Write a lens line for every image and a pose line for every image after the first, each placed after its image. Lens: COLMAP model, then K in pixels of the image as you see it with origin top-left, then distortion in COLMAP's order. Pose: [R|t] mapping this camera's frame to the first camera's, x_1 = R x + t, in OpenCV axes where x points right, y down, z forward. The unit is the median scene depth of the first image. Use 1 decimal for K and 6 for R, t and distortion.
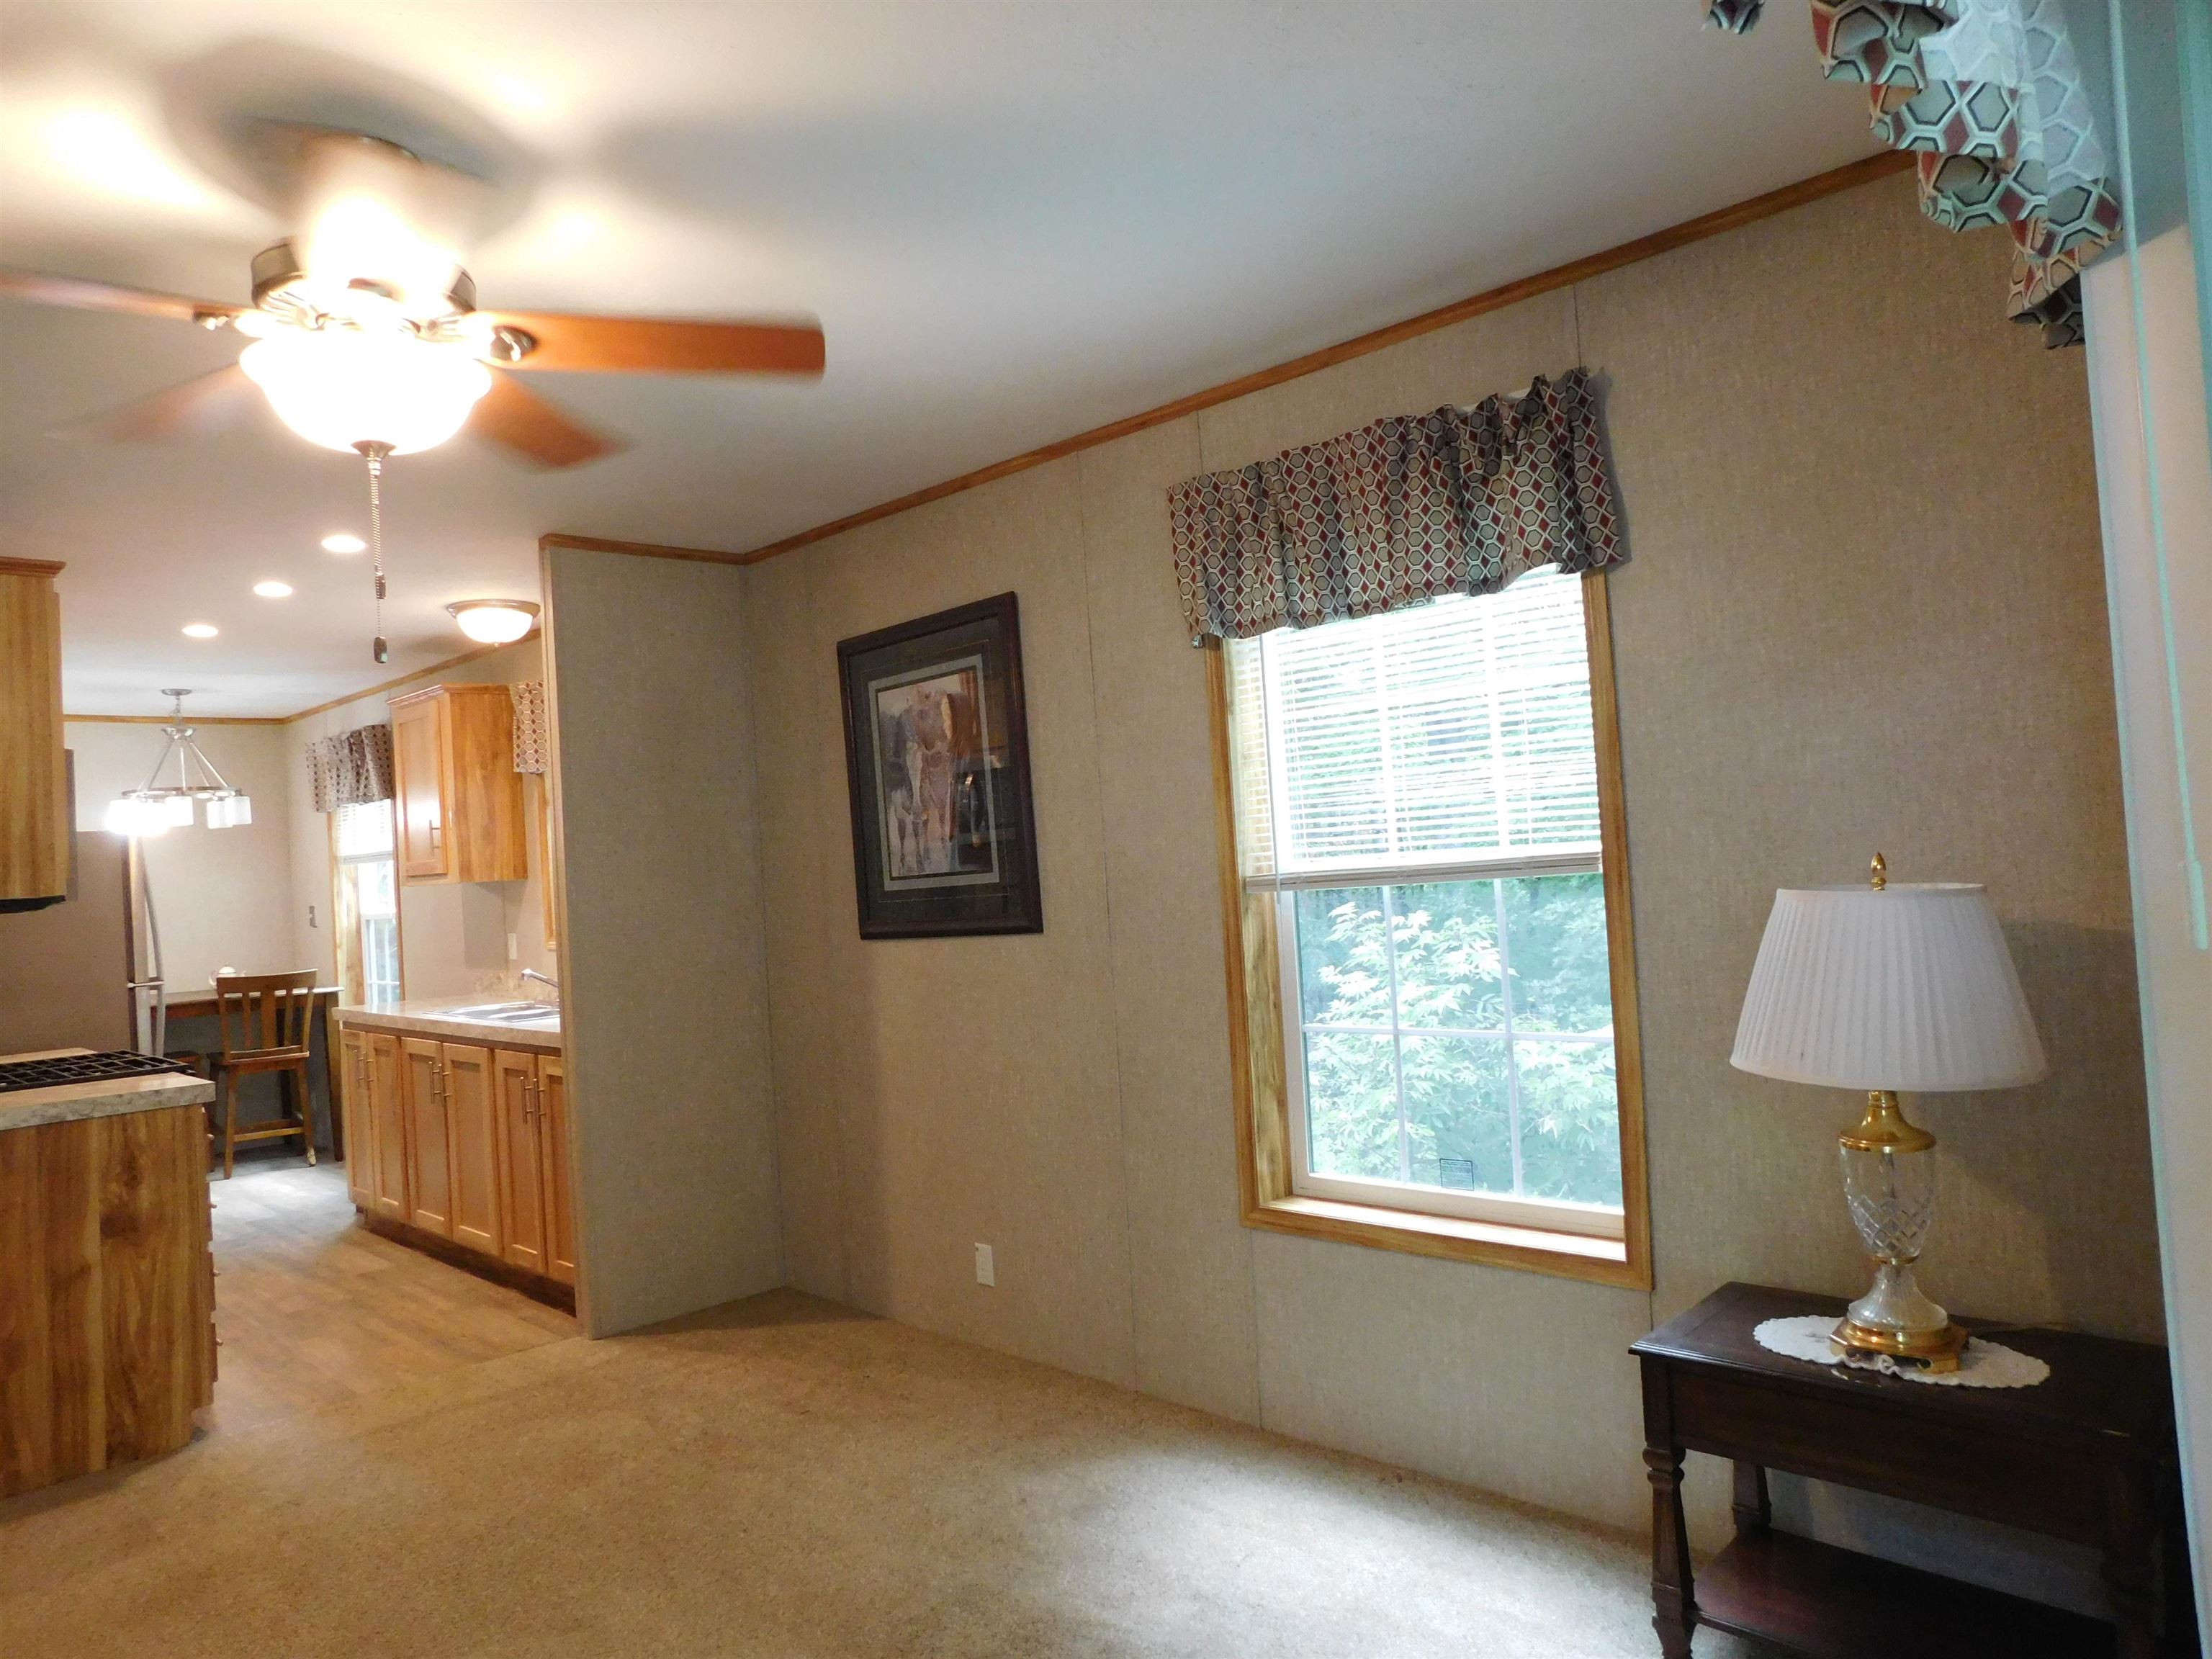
lens RADIAL K [[1503.7, 0, 1094.4], [0, 1503.7, 821.6], [0, 0, 1]] dist [-0.062465, 0.071586]
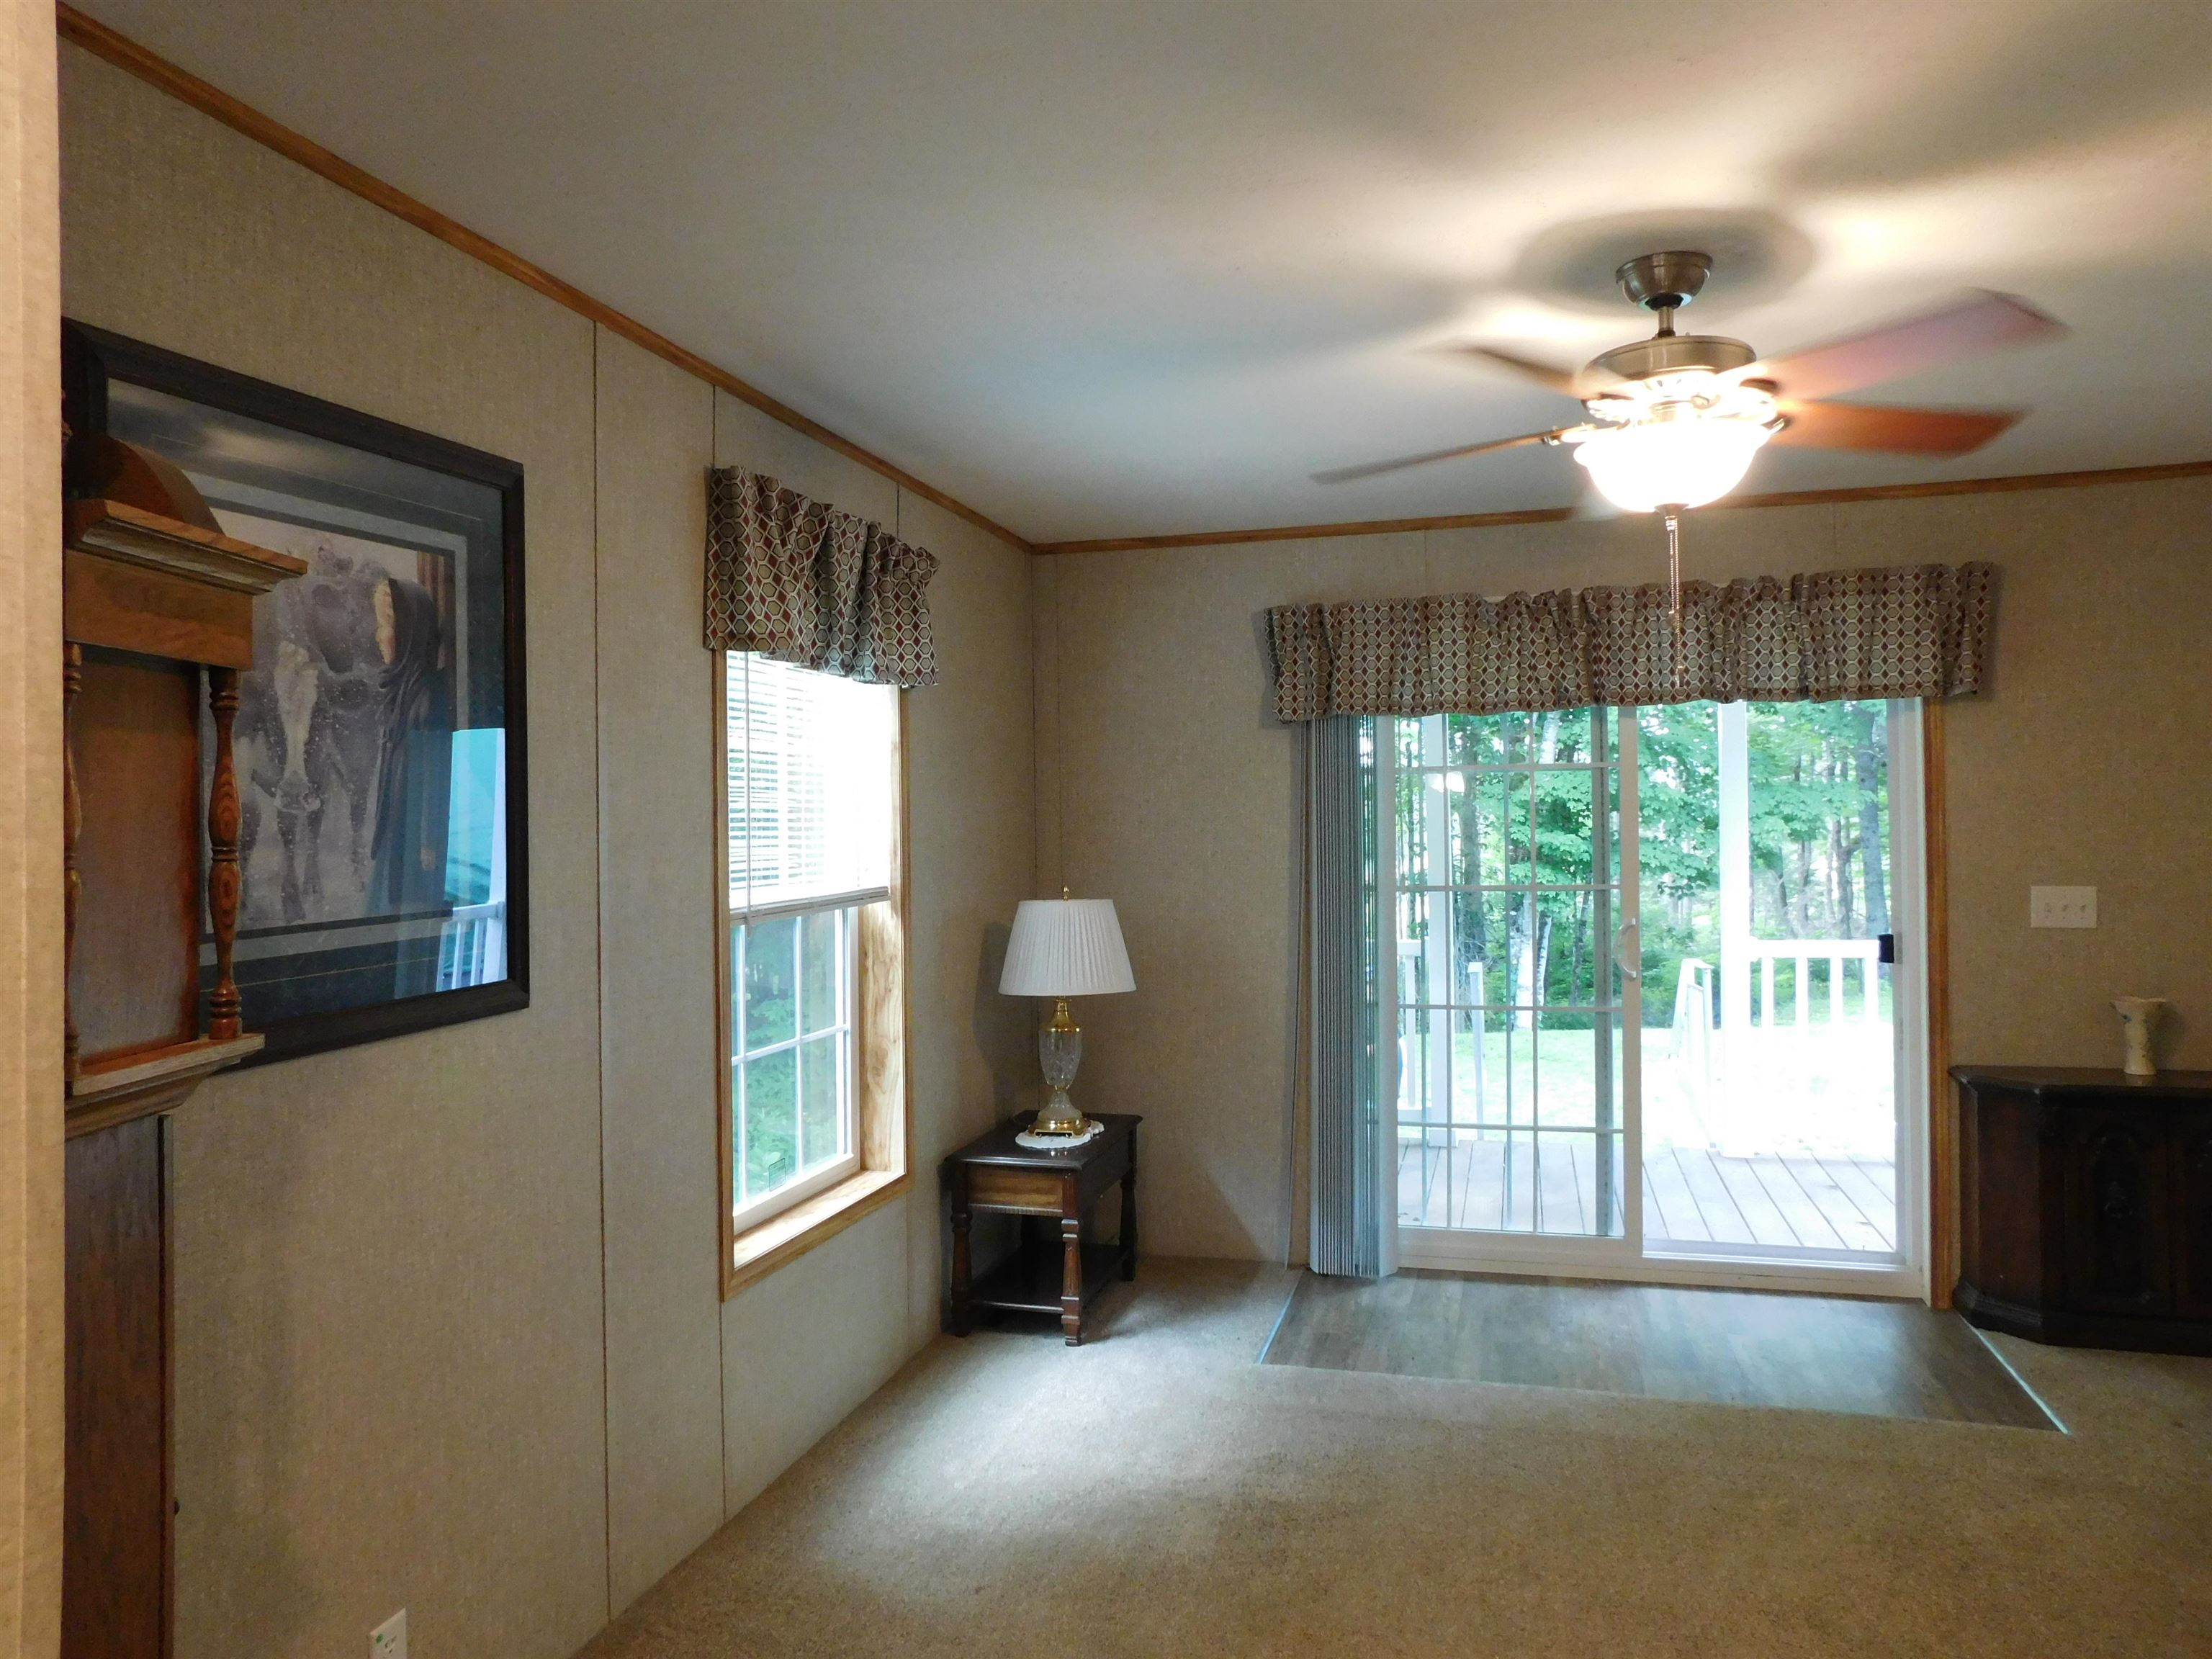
lens RADIAL K [[1503.7, 0, 1094.4], [0, 1503.7, 821.6], [0, 0, 1]] dist [-0.062465, 0.071586]
pose [[-0.484293, 0.073509, 0.871812, -0.646818], [0.025874, 0.997232, -0.069711, 0.041774], [-0.874523, -0.011203, -0.484854, 1.004398]]
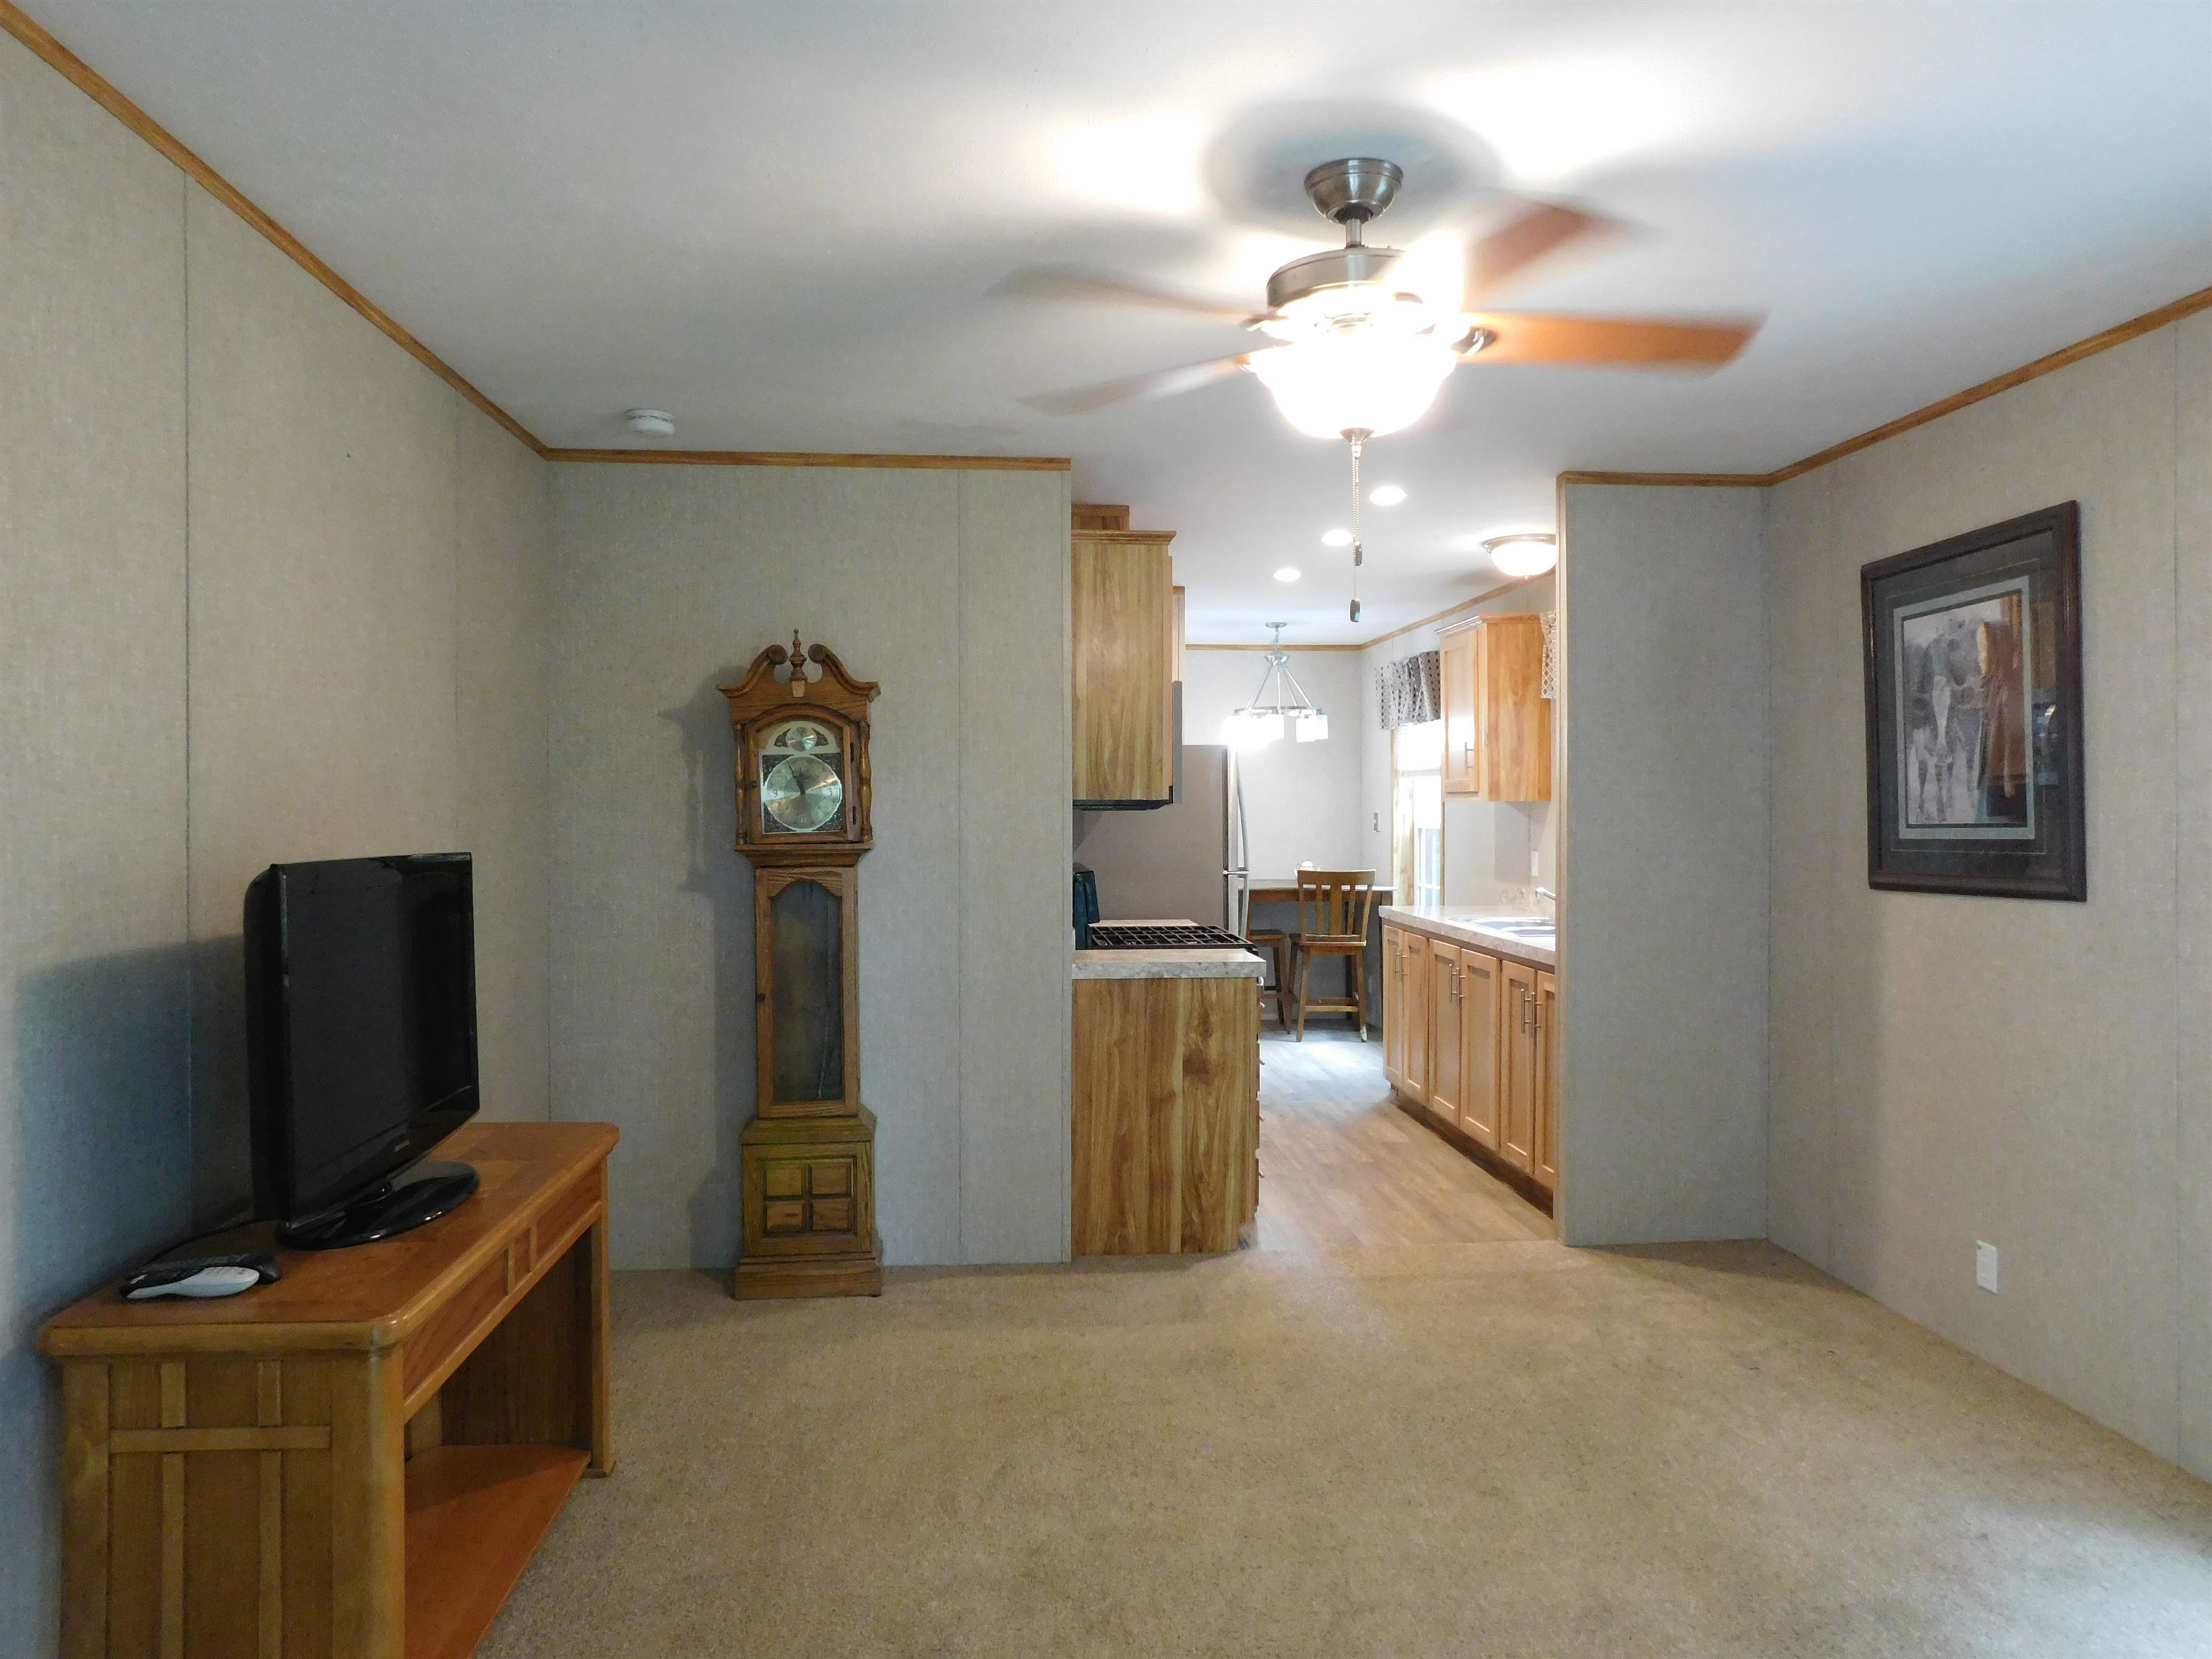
lens RADIAL K [[1515.1, 0, 1107.0], [0, 1515.1, 818.5], [0, 0, 1]] dist [-0.008531, 0.061638]
pose [[0.771523, 0.058636, -0.633494, 0.075429], [-0.022366, 0.997628, 0.065102, -0.015972], [0.635808, -0.036059, 0.771004, -0.021826]]
